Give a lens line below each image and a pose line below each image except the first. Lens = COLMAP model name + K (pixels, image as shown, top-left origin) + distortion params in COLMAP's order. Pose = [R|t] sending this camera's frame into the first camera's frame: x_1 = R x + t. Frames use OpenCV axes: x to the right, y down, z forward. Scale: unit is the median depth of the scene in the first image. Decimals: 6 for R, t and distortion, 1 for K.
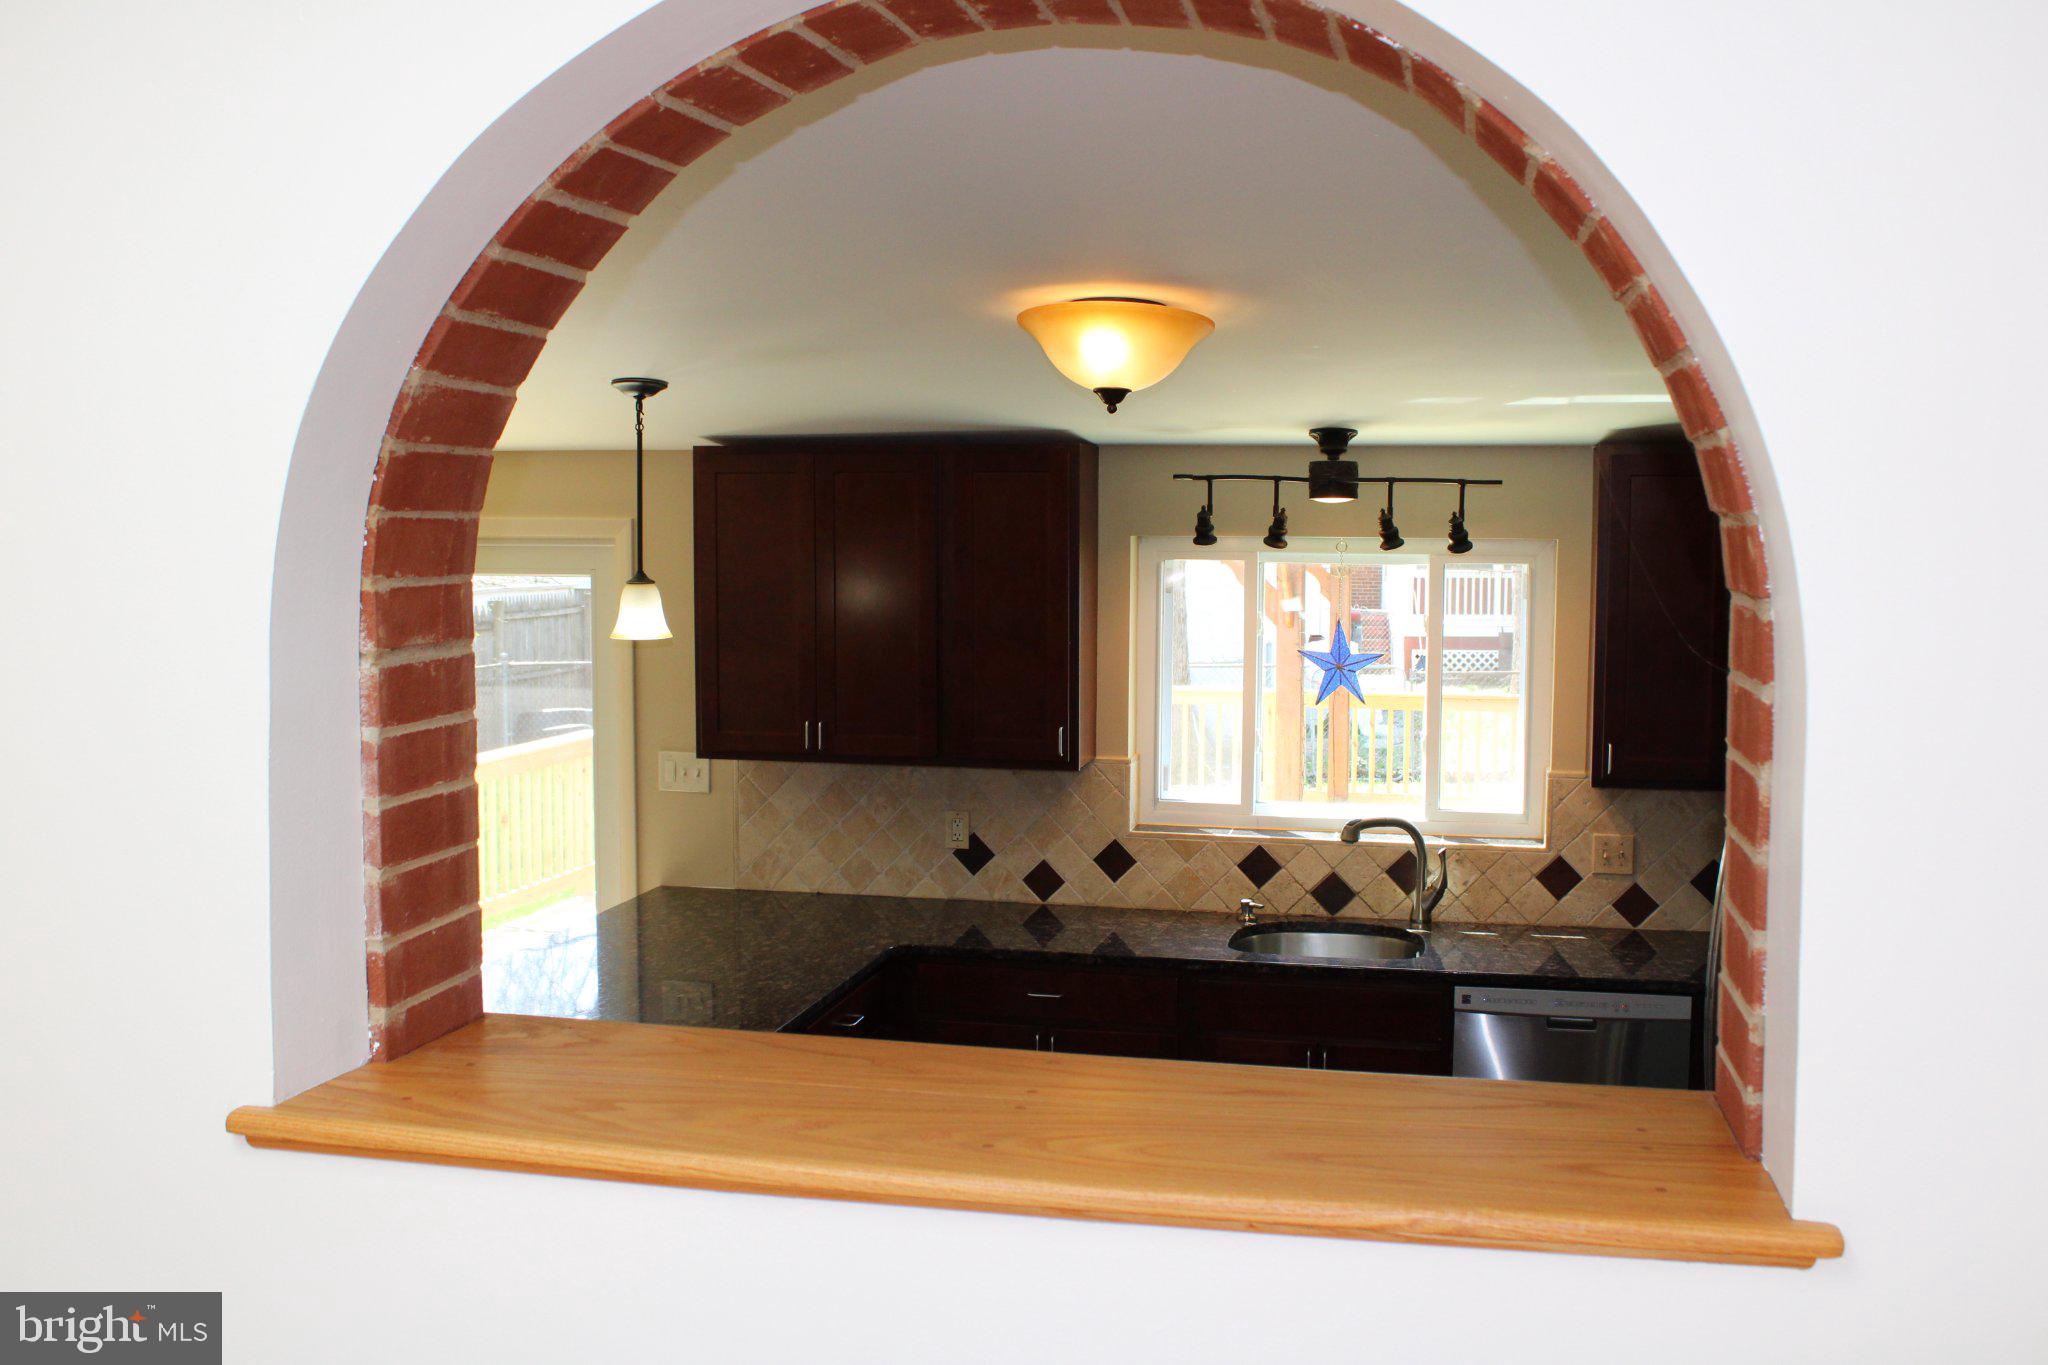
lens RADIAL K [[1974.8, 0, 1022.6], [0, 1974.8, 683.8], [0, 0, 1]] dist [-0.084976, 0.000000]
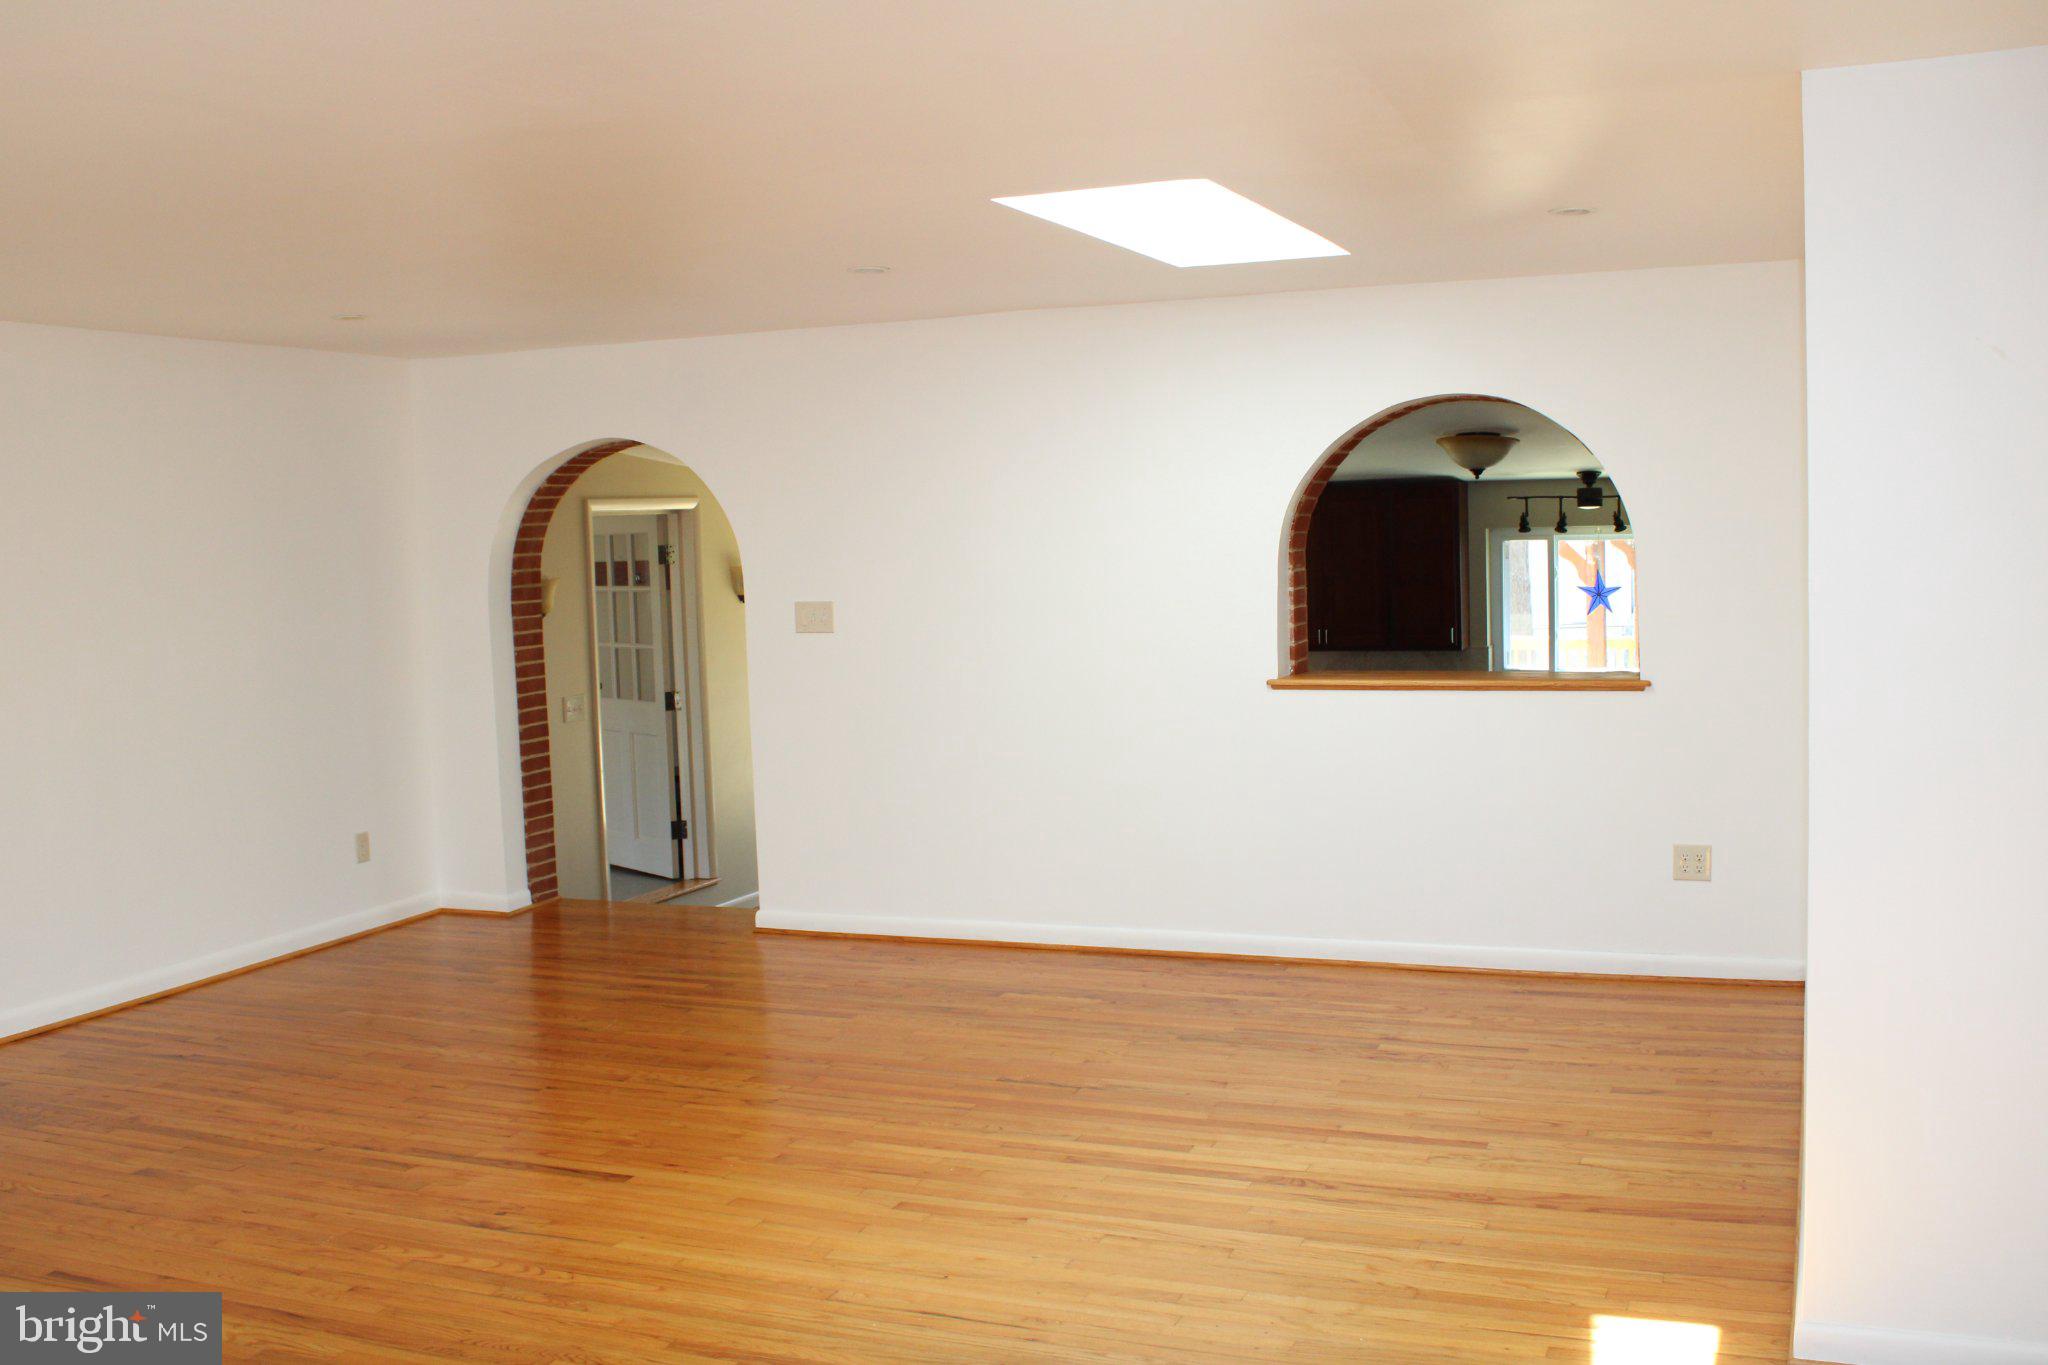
lens RADIAL K [[1974.8, 0, 1029.3], [0, 1974.8, 679.5], [0, 0, 1]] dist [-0.084976, 0.000000]
pose [[0.984372, -0.024145, -0.174441, -0.055716], [0.024166, 0.999706, -0.002002, 0.068466], [0.174438, -0.002245, 0.984666, -1.015752]]
